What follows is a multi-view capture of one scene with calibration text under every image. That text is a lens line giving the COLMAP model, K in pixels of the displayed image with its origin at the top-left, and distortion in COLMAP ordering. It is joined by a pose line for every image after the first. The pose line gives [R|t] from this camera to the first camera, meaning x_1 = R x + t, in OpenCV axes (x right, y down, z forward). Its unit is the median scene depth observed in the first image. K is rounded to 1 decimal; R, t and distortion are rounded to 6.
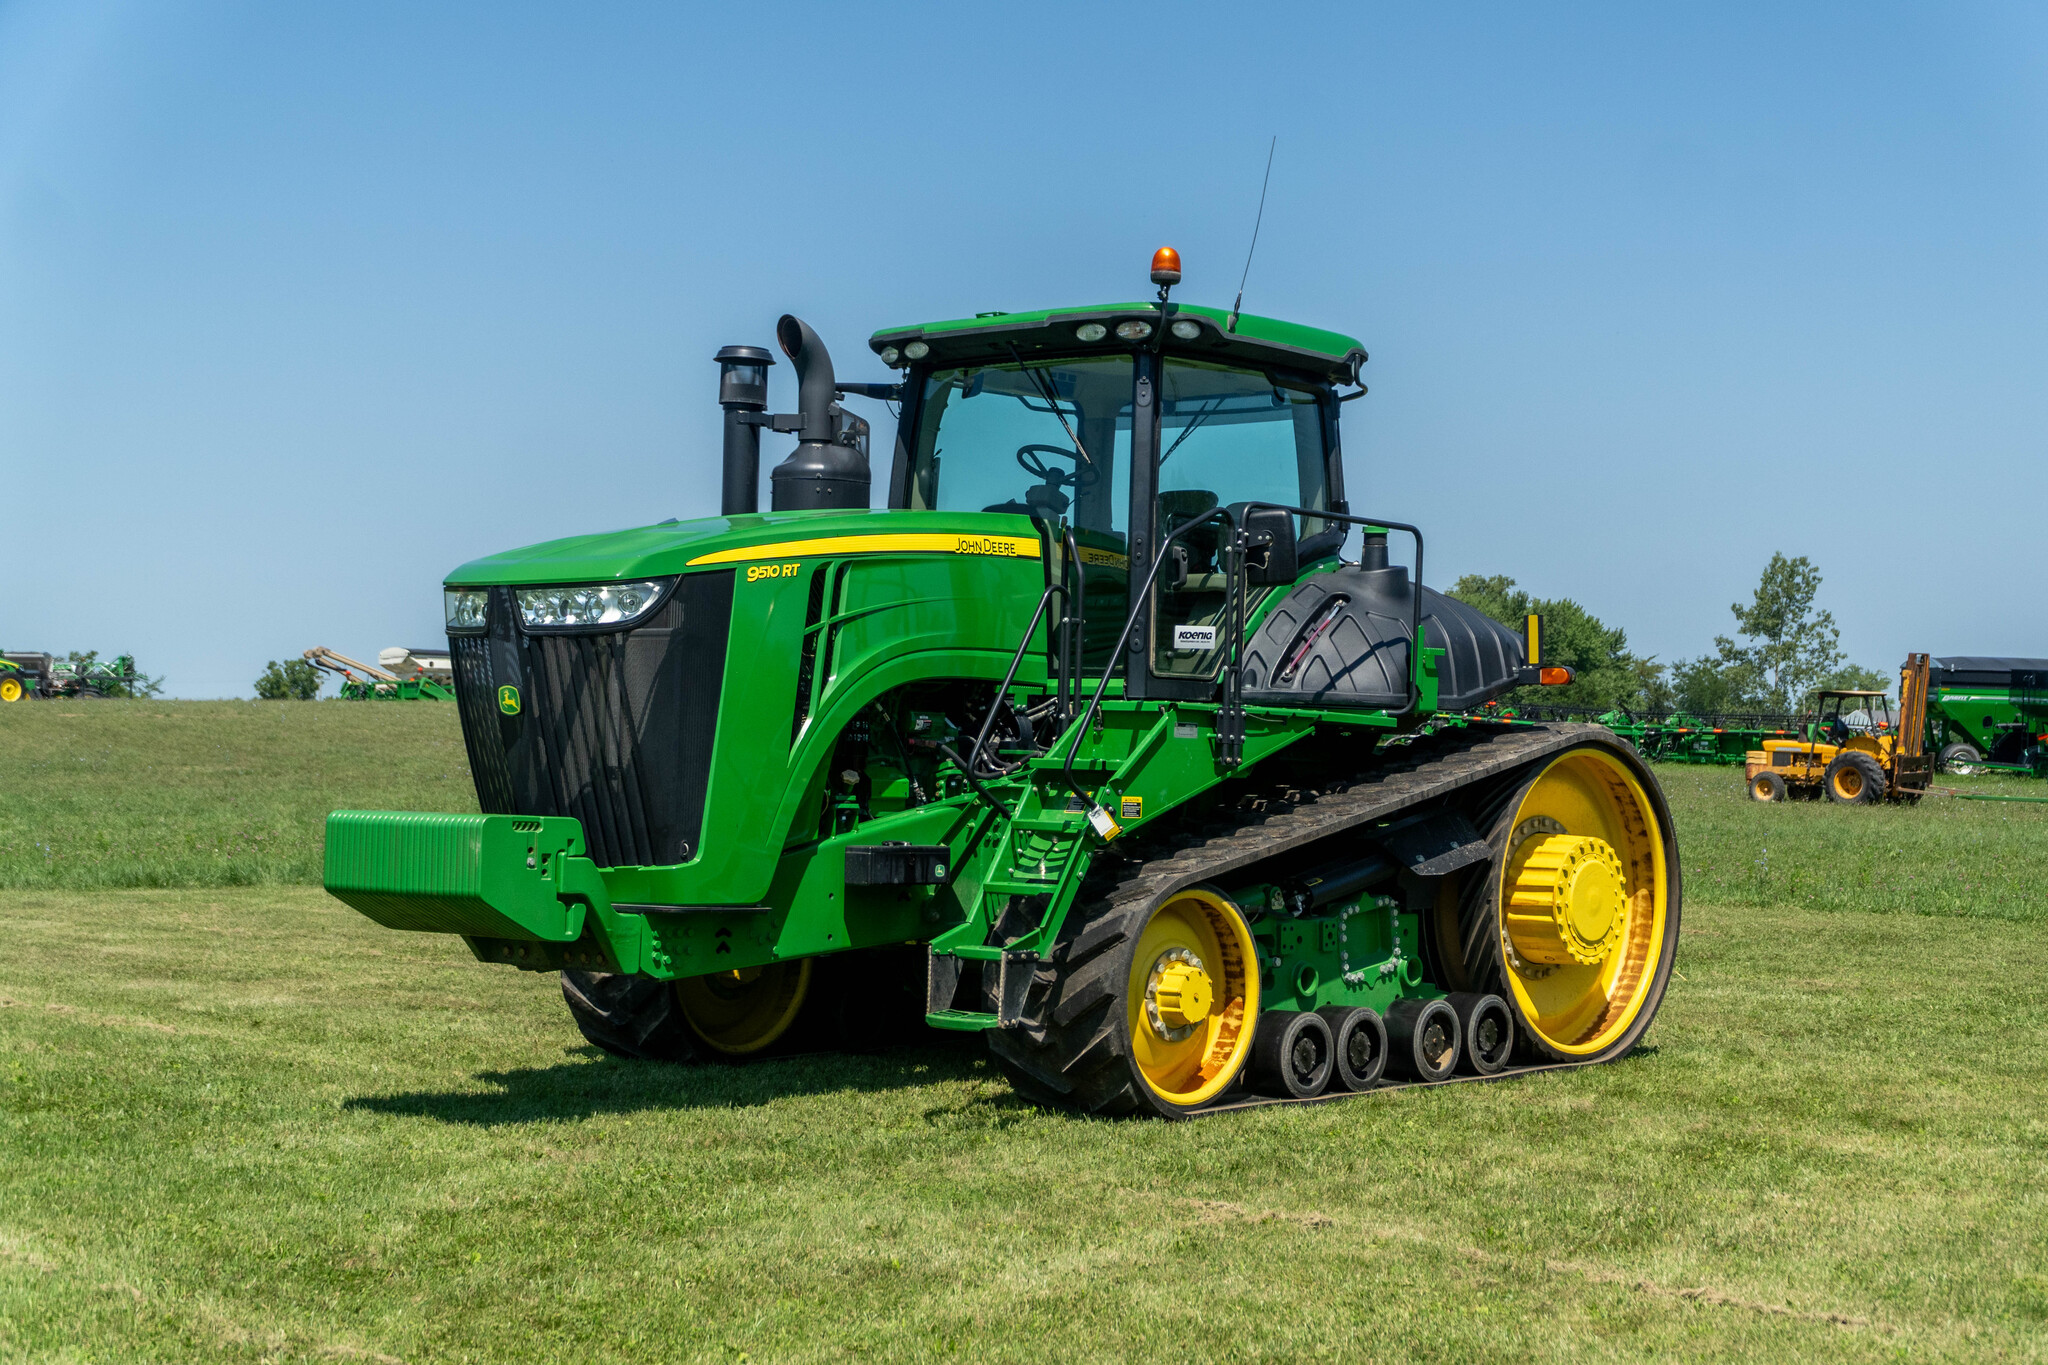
lens RADIAL K [[3282.4, 0, 1022.8], [0, 3282.4, 686.0], [0, 0, 1]] dist [0.042791, 0.000000]
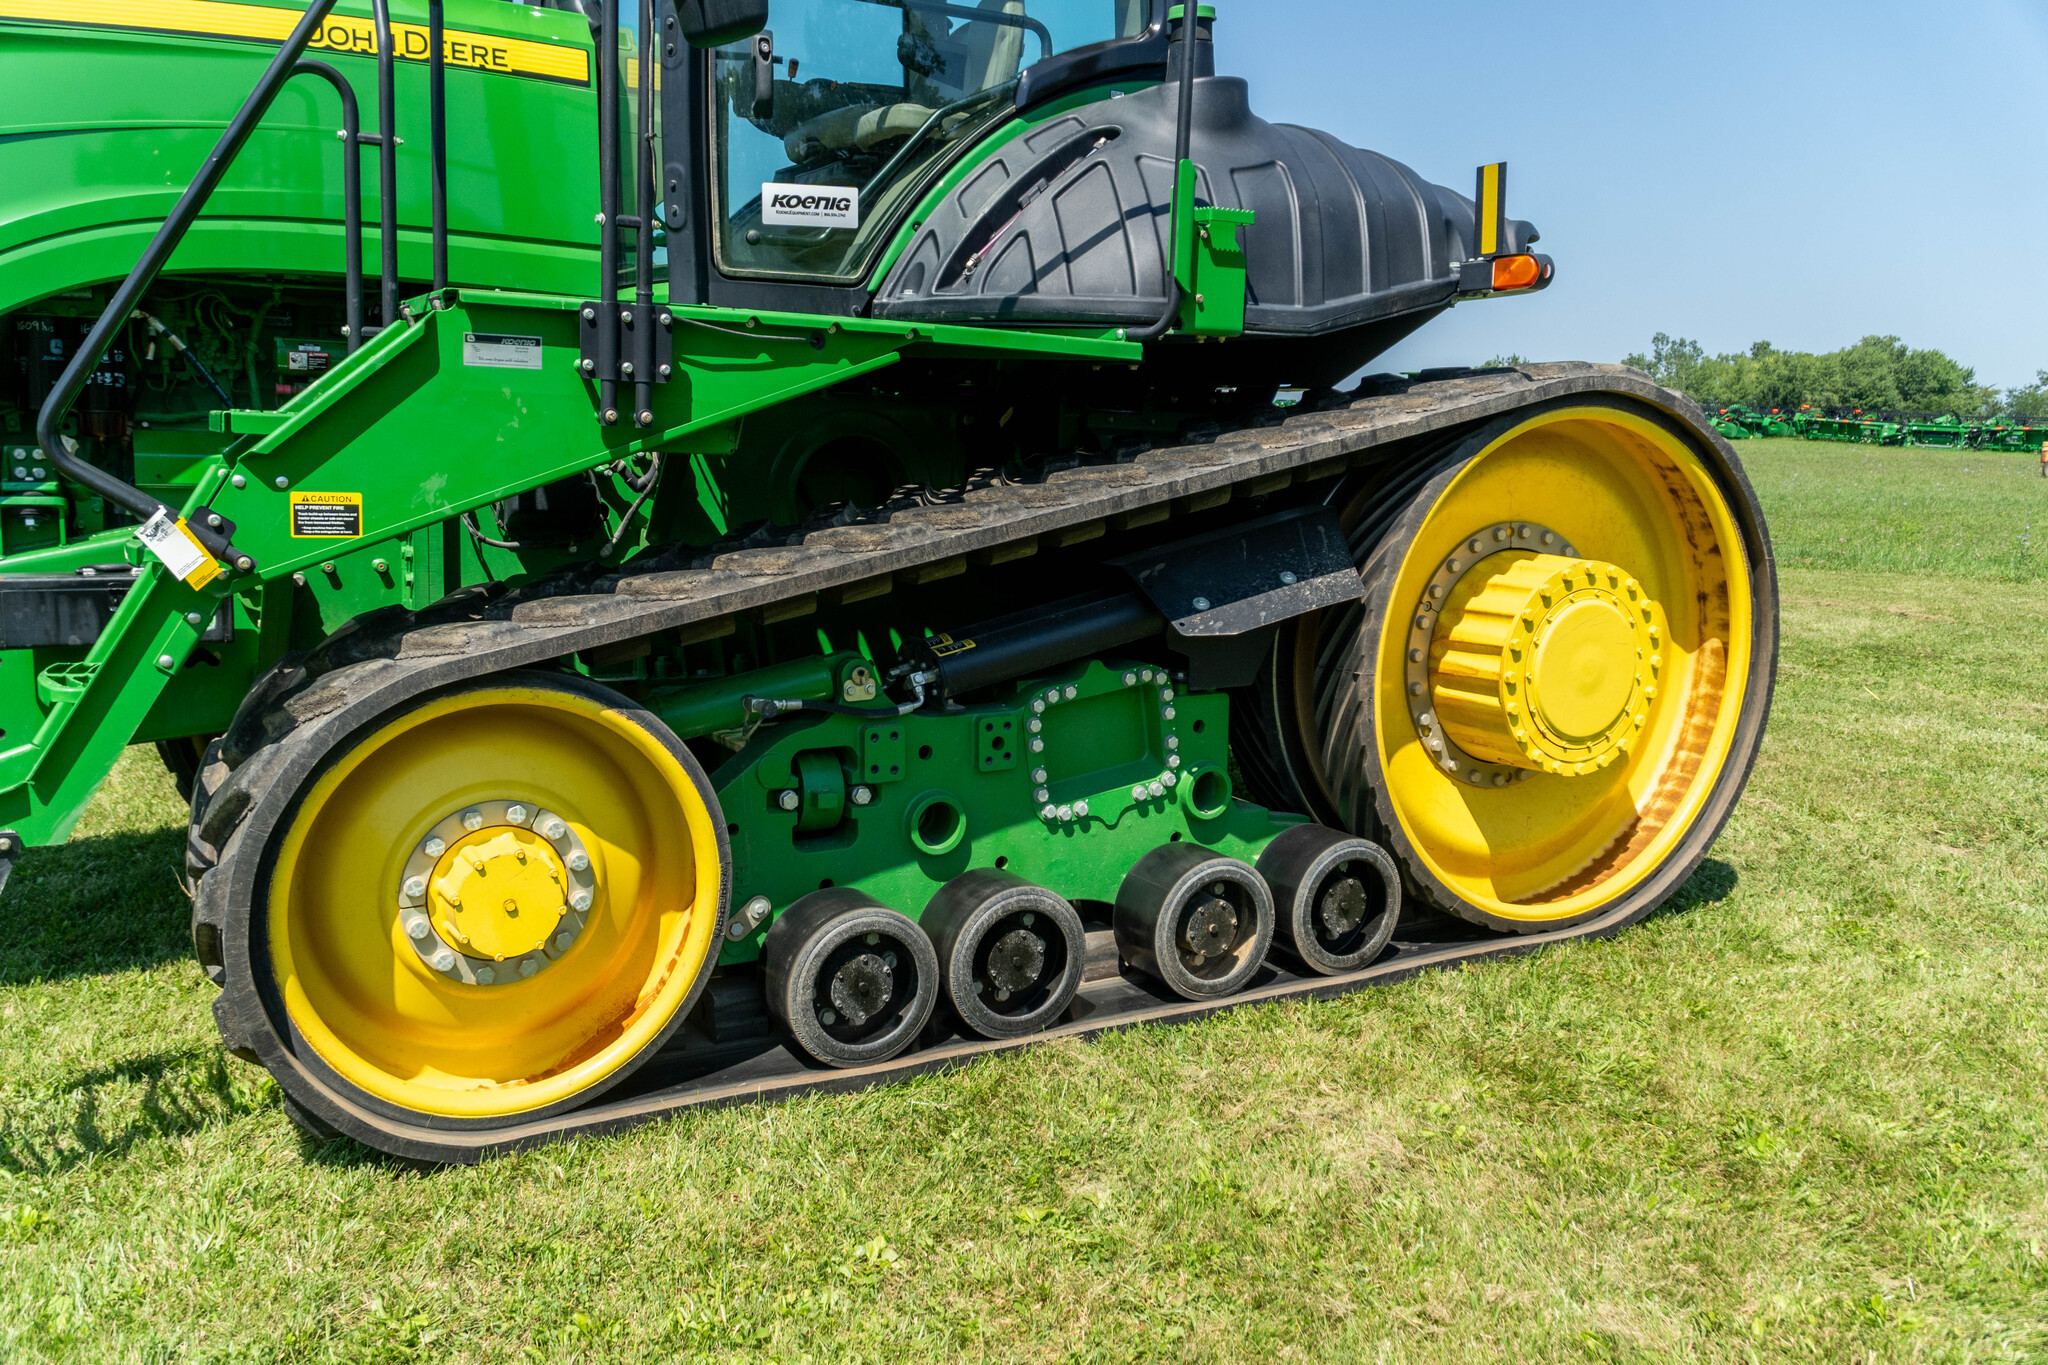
lens RADIAL K [[1691.6, 0, 1019.3], [0, 1691.6, 683.6], [0, 0, 1]] dist [0.003762, 0.018567]
pose [[0.946576, 0.046703, -0.319082, 0.181488], [0.004701, 0.987354, 0.158461, 0.020308], [0.322448, -0.151495, 0.934386, 0.713607]]
